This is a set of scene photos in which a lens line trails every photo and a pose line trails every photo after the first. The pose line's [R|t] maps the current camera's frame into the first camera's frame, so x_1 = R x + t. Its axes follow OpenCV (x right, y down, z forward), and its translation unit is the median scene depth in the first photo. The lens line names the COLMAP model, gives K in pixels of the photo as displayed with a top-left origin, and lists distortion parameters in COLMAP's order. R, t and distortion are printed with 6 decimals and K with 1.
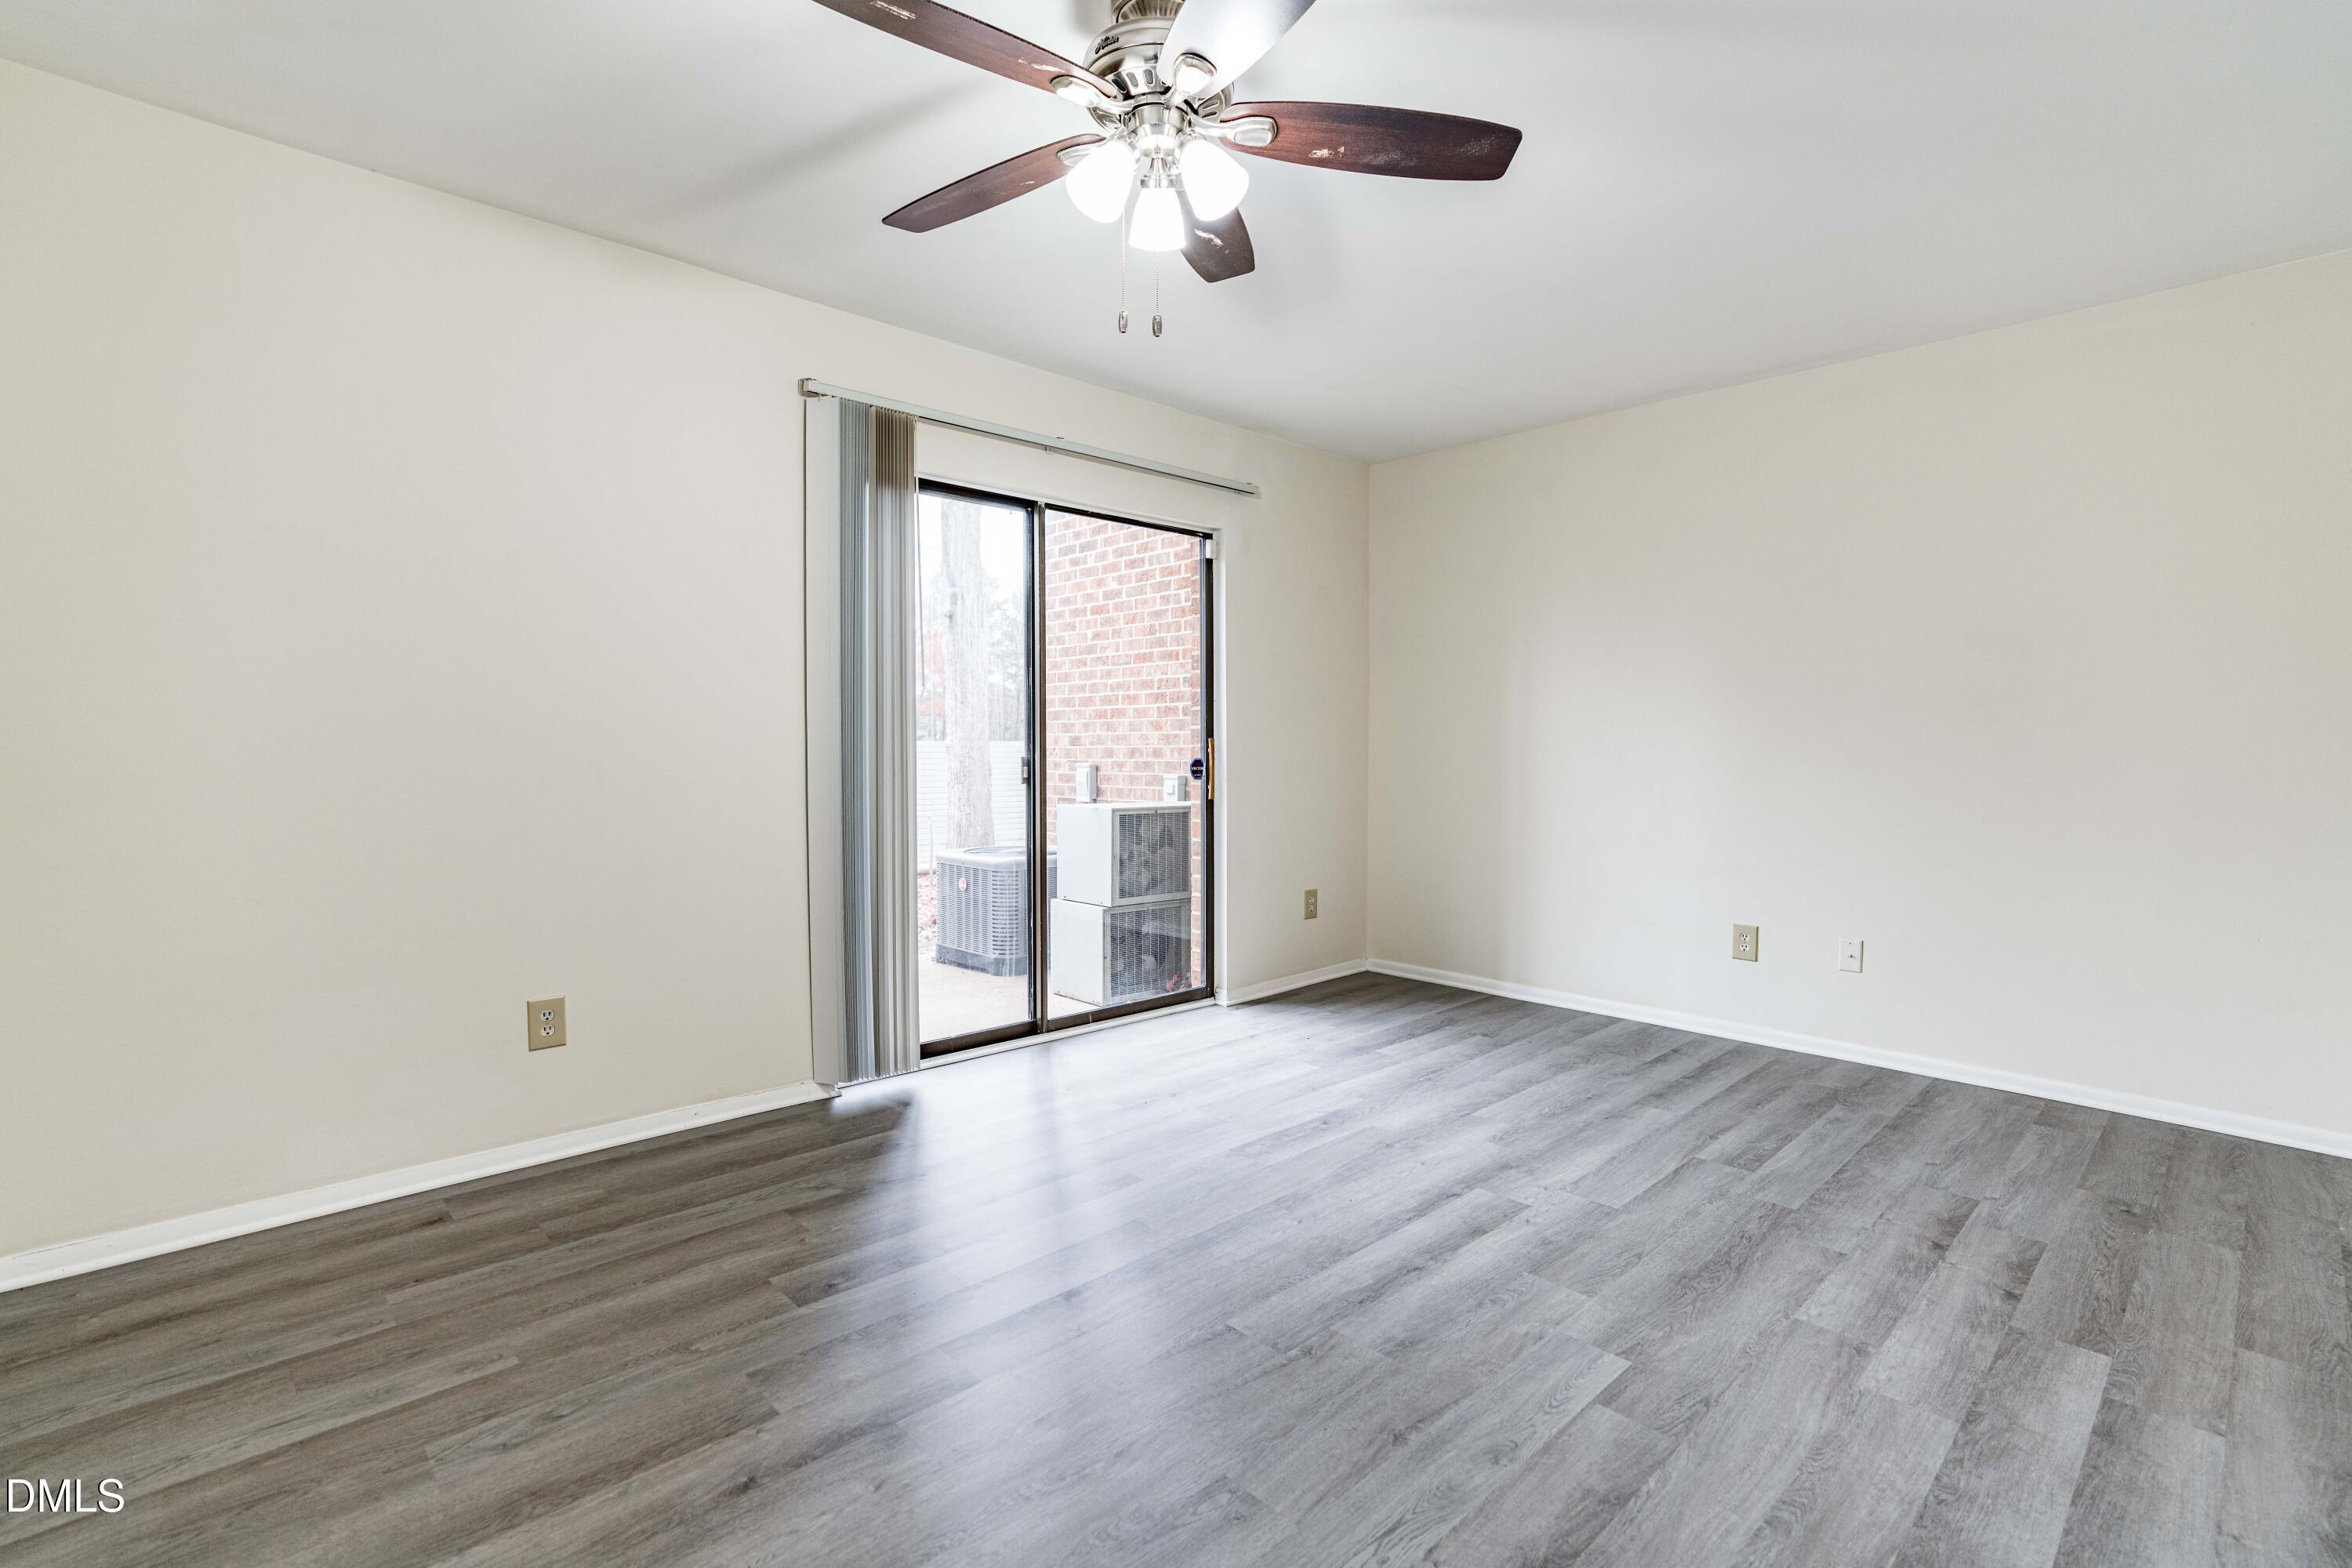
lens RADIAL K [[1061.0, 0, 1178.8], [0, 1061.0, 773.8], [0, 0, 1]] dist [-0.035100, 0.015865]
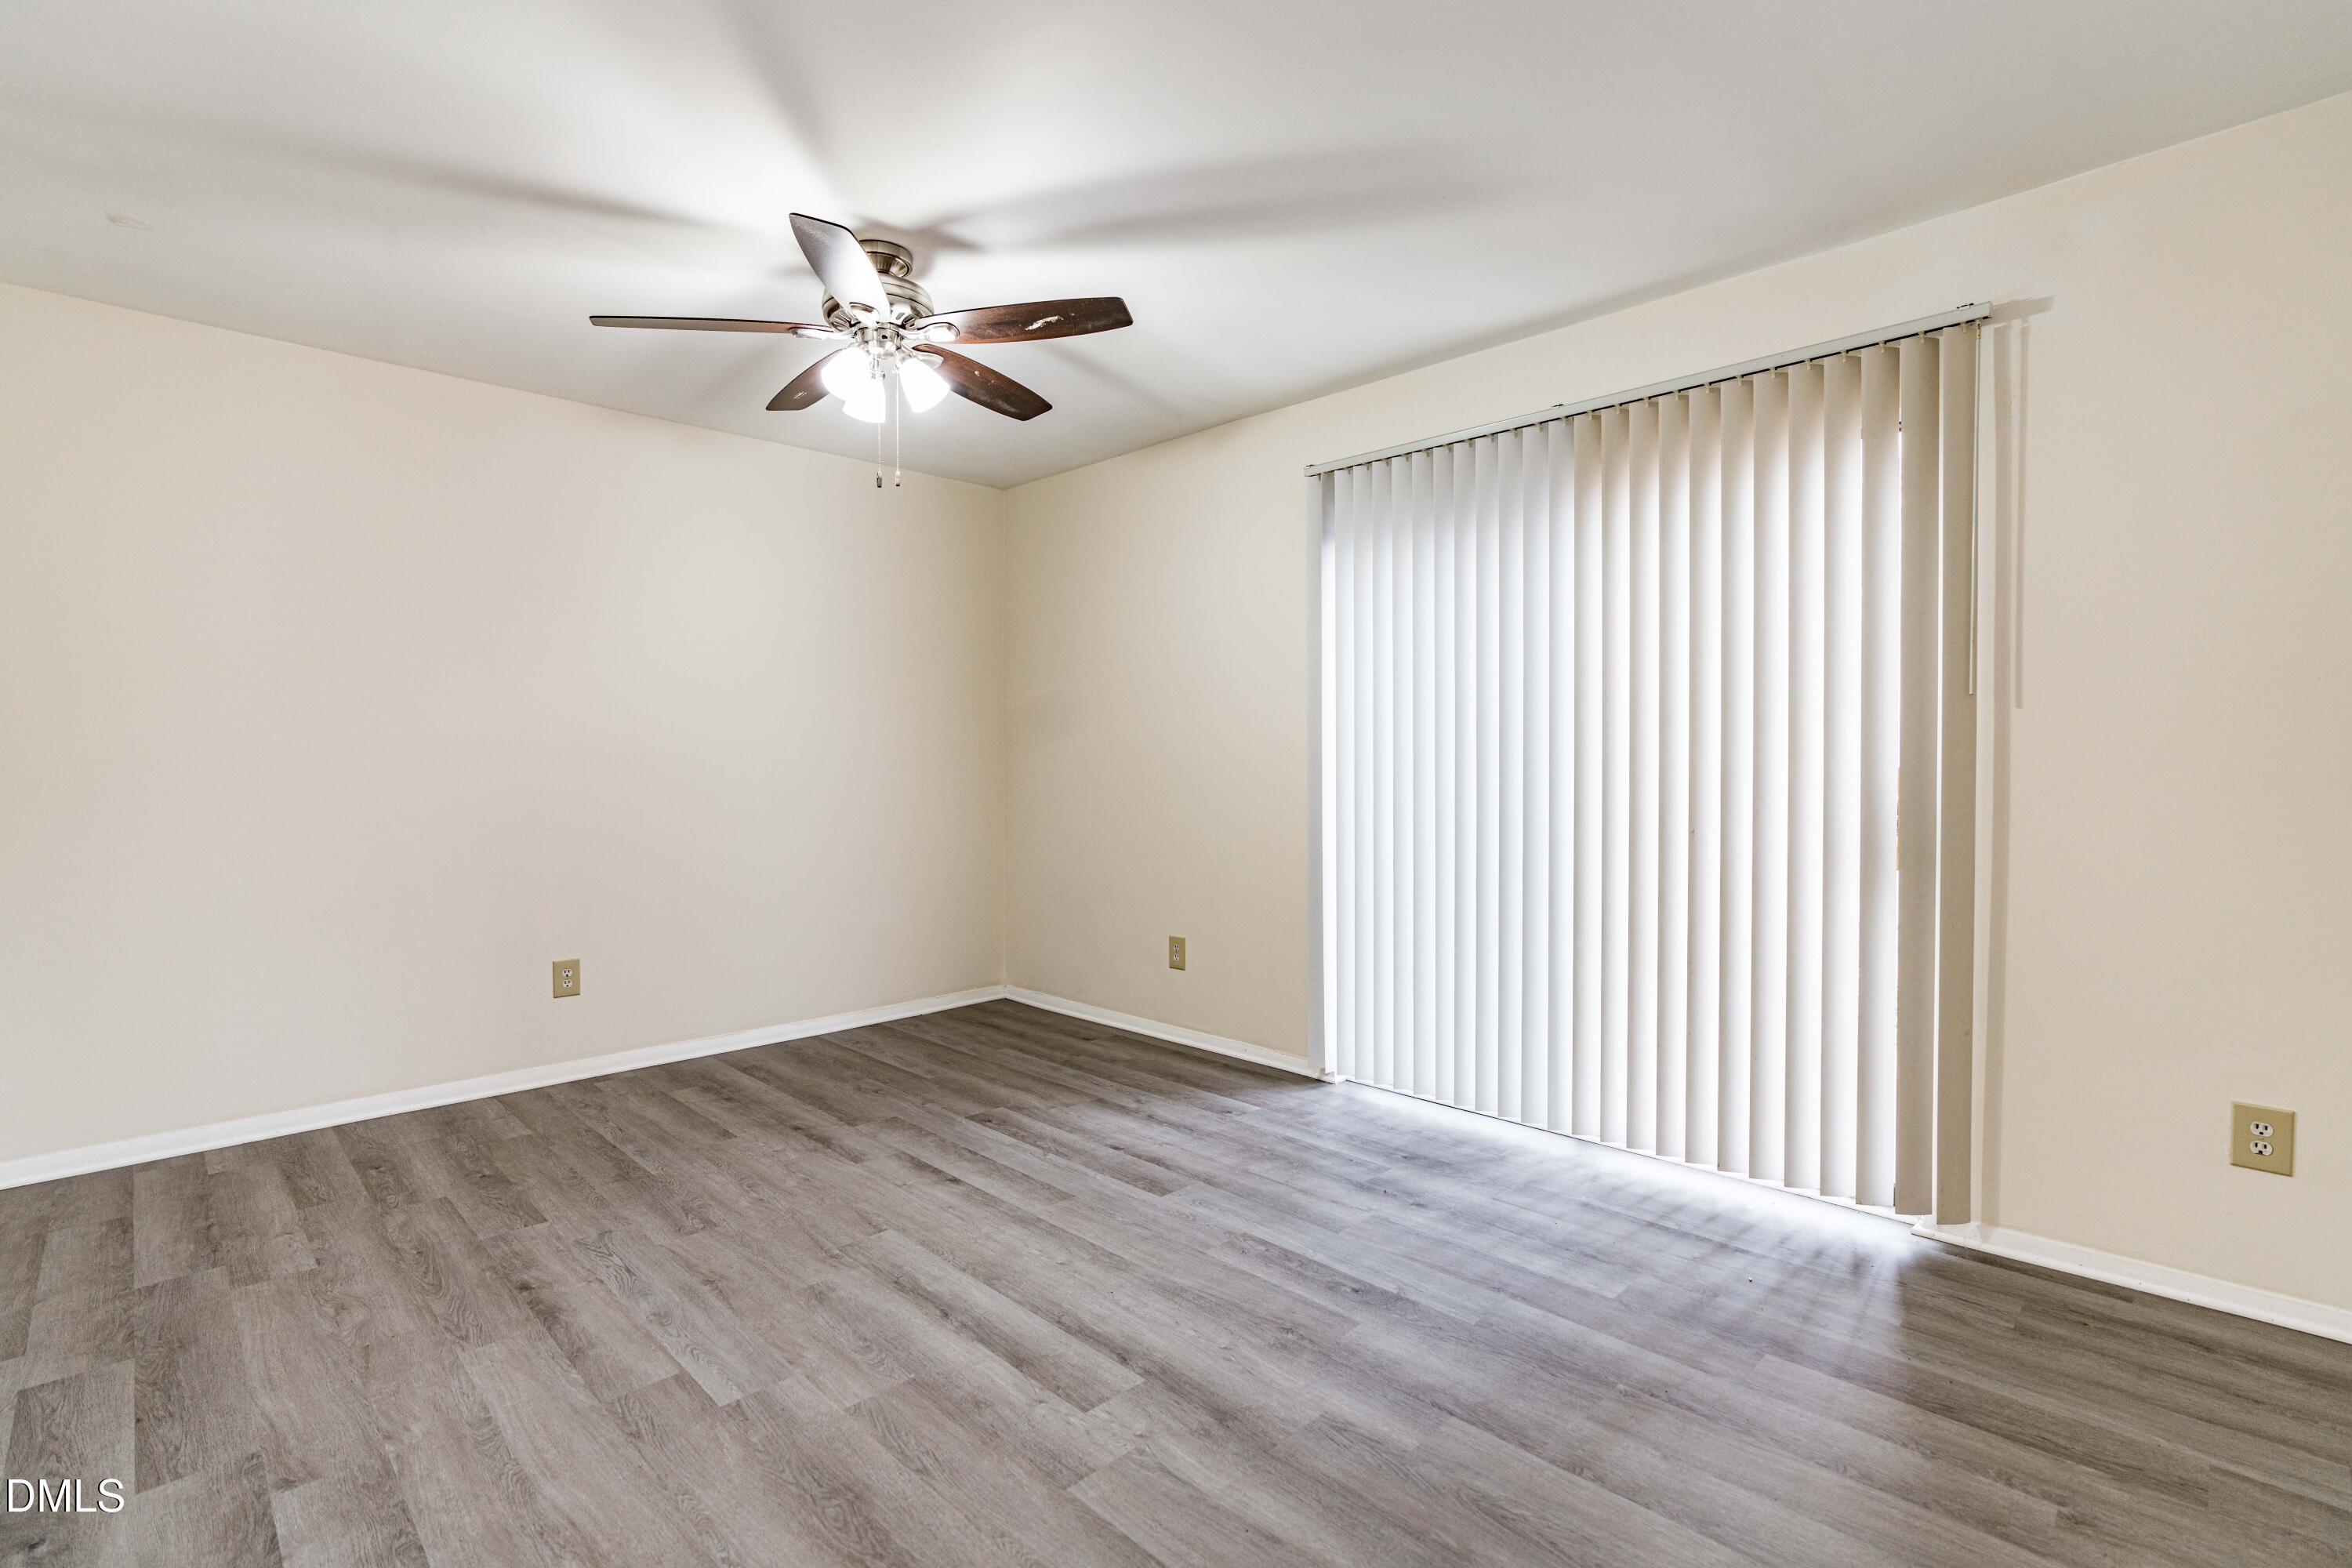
lens RADIAL K [[1066.2, 0, 1178.7], [0, 1066.2, 773.5], [0, 0, 1]] dist [-0.034932, 0.015775]
pose [[0.032203, 0.004900, -0.999469, 1.256628], [-0.024613, 0.999689, 0.004108, -0.046526], [0.999178, 0.024468, 0.032314, 1.209780]]
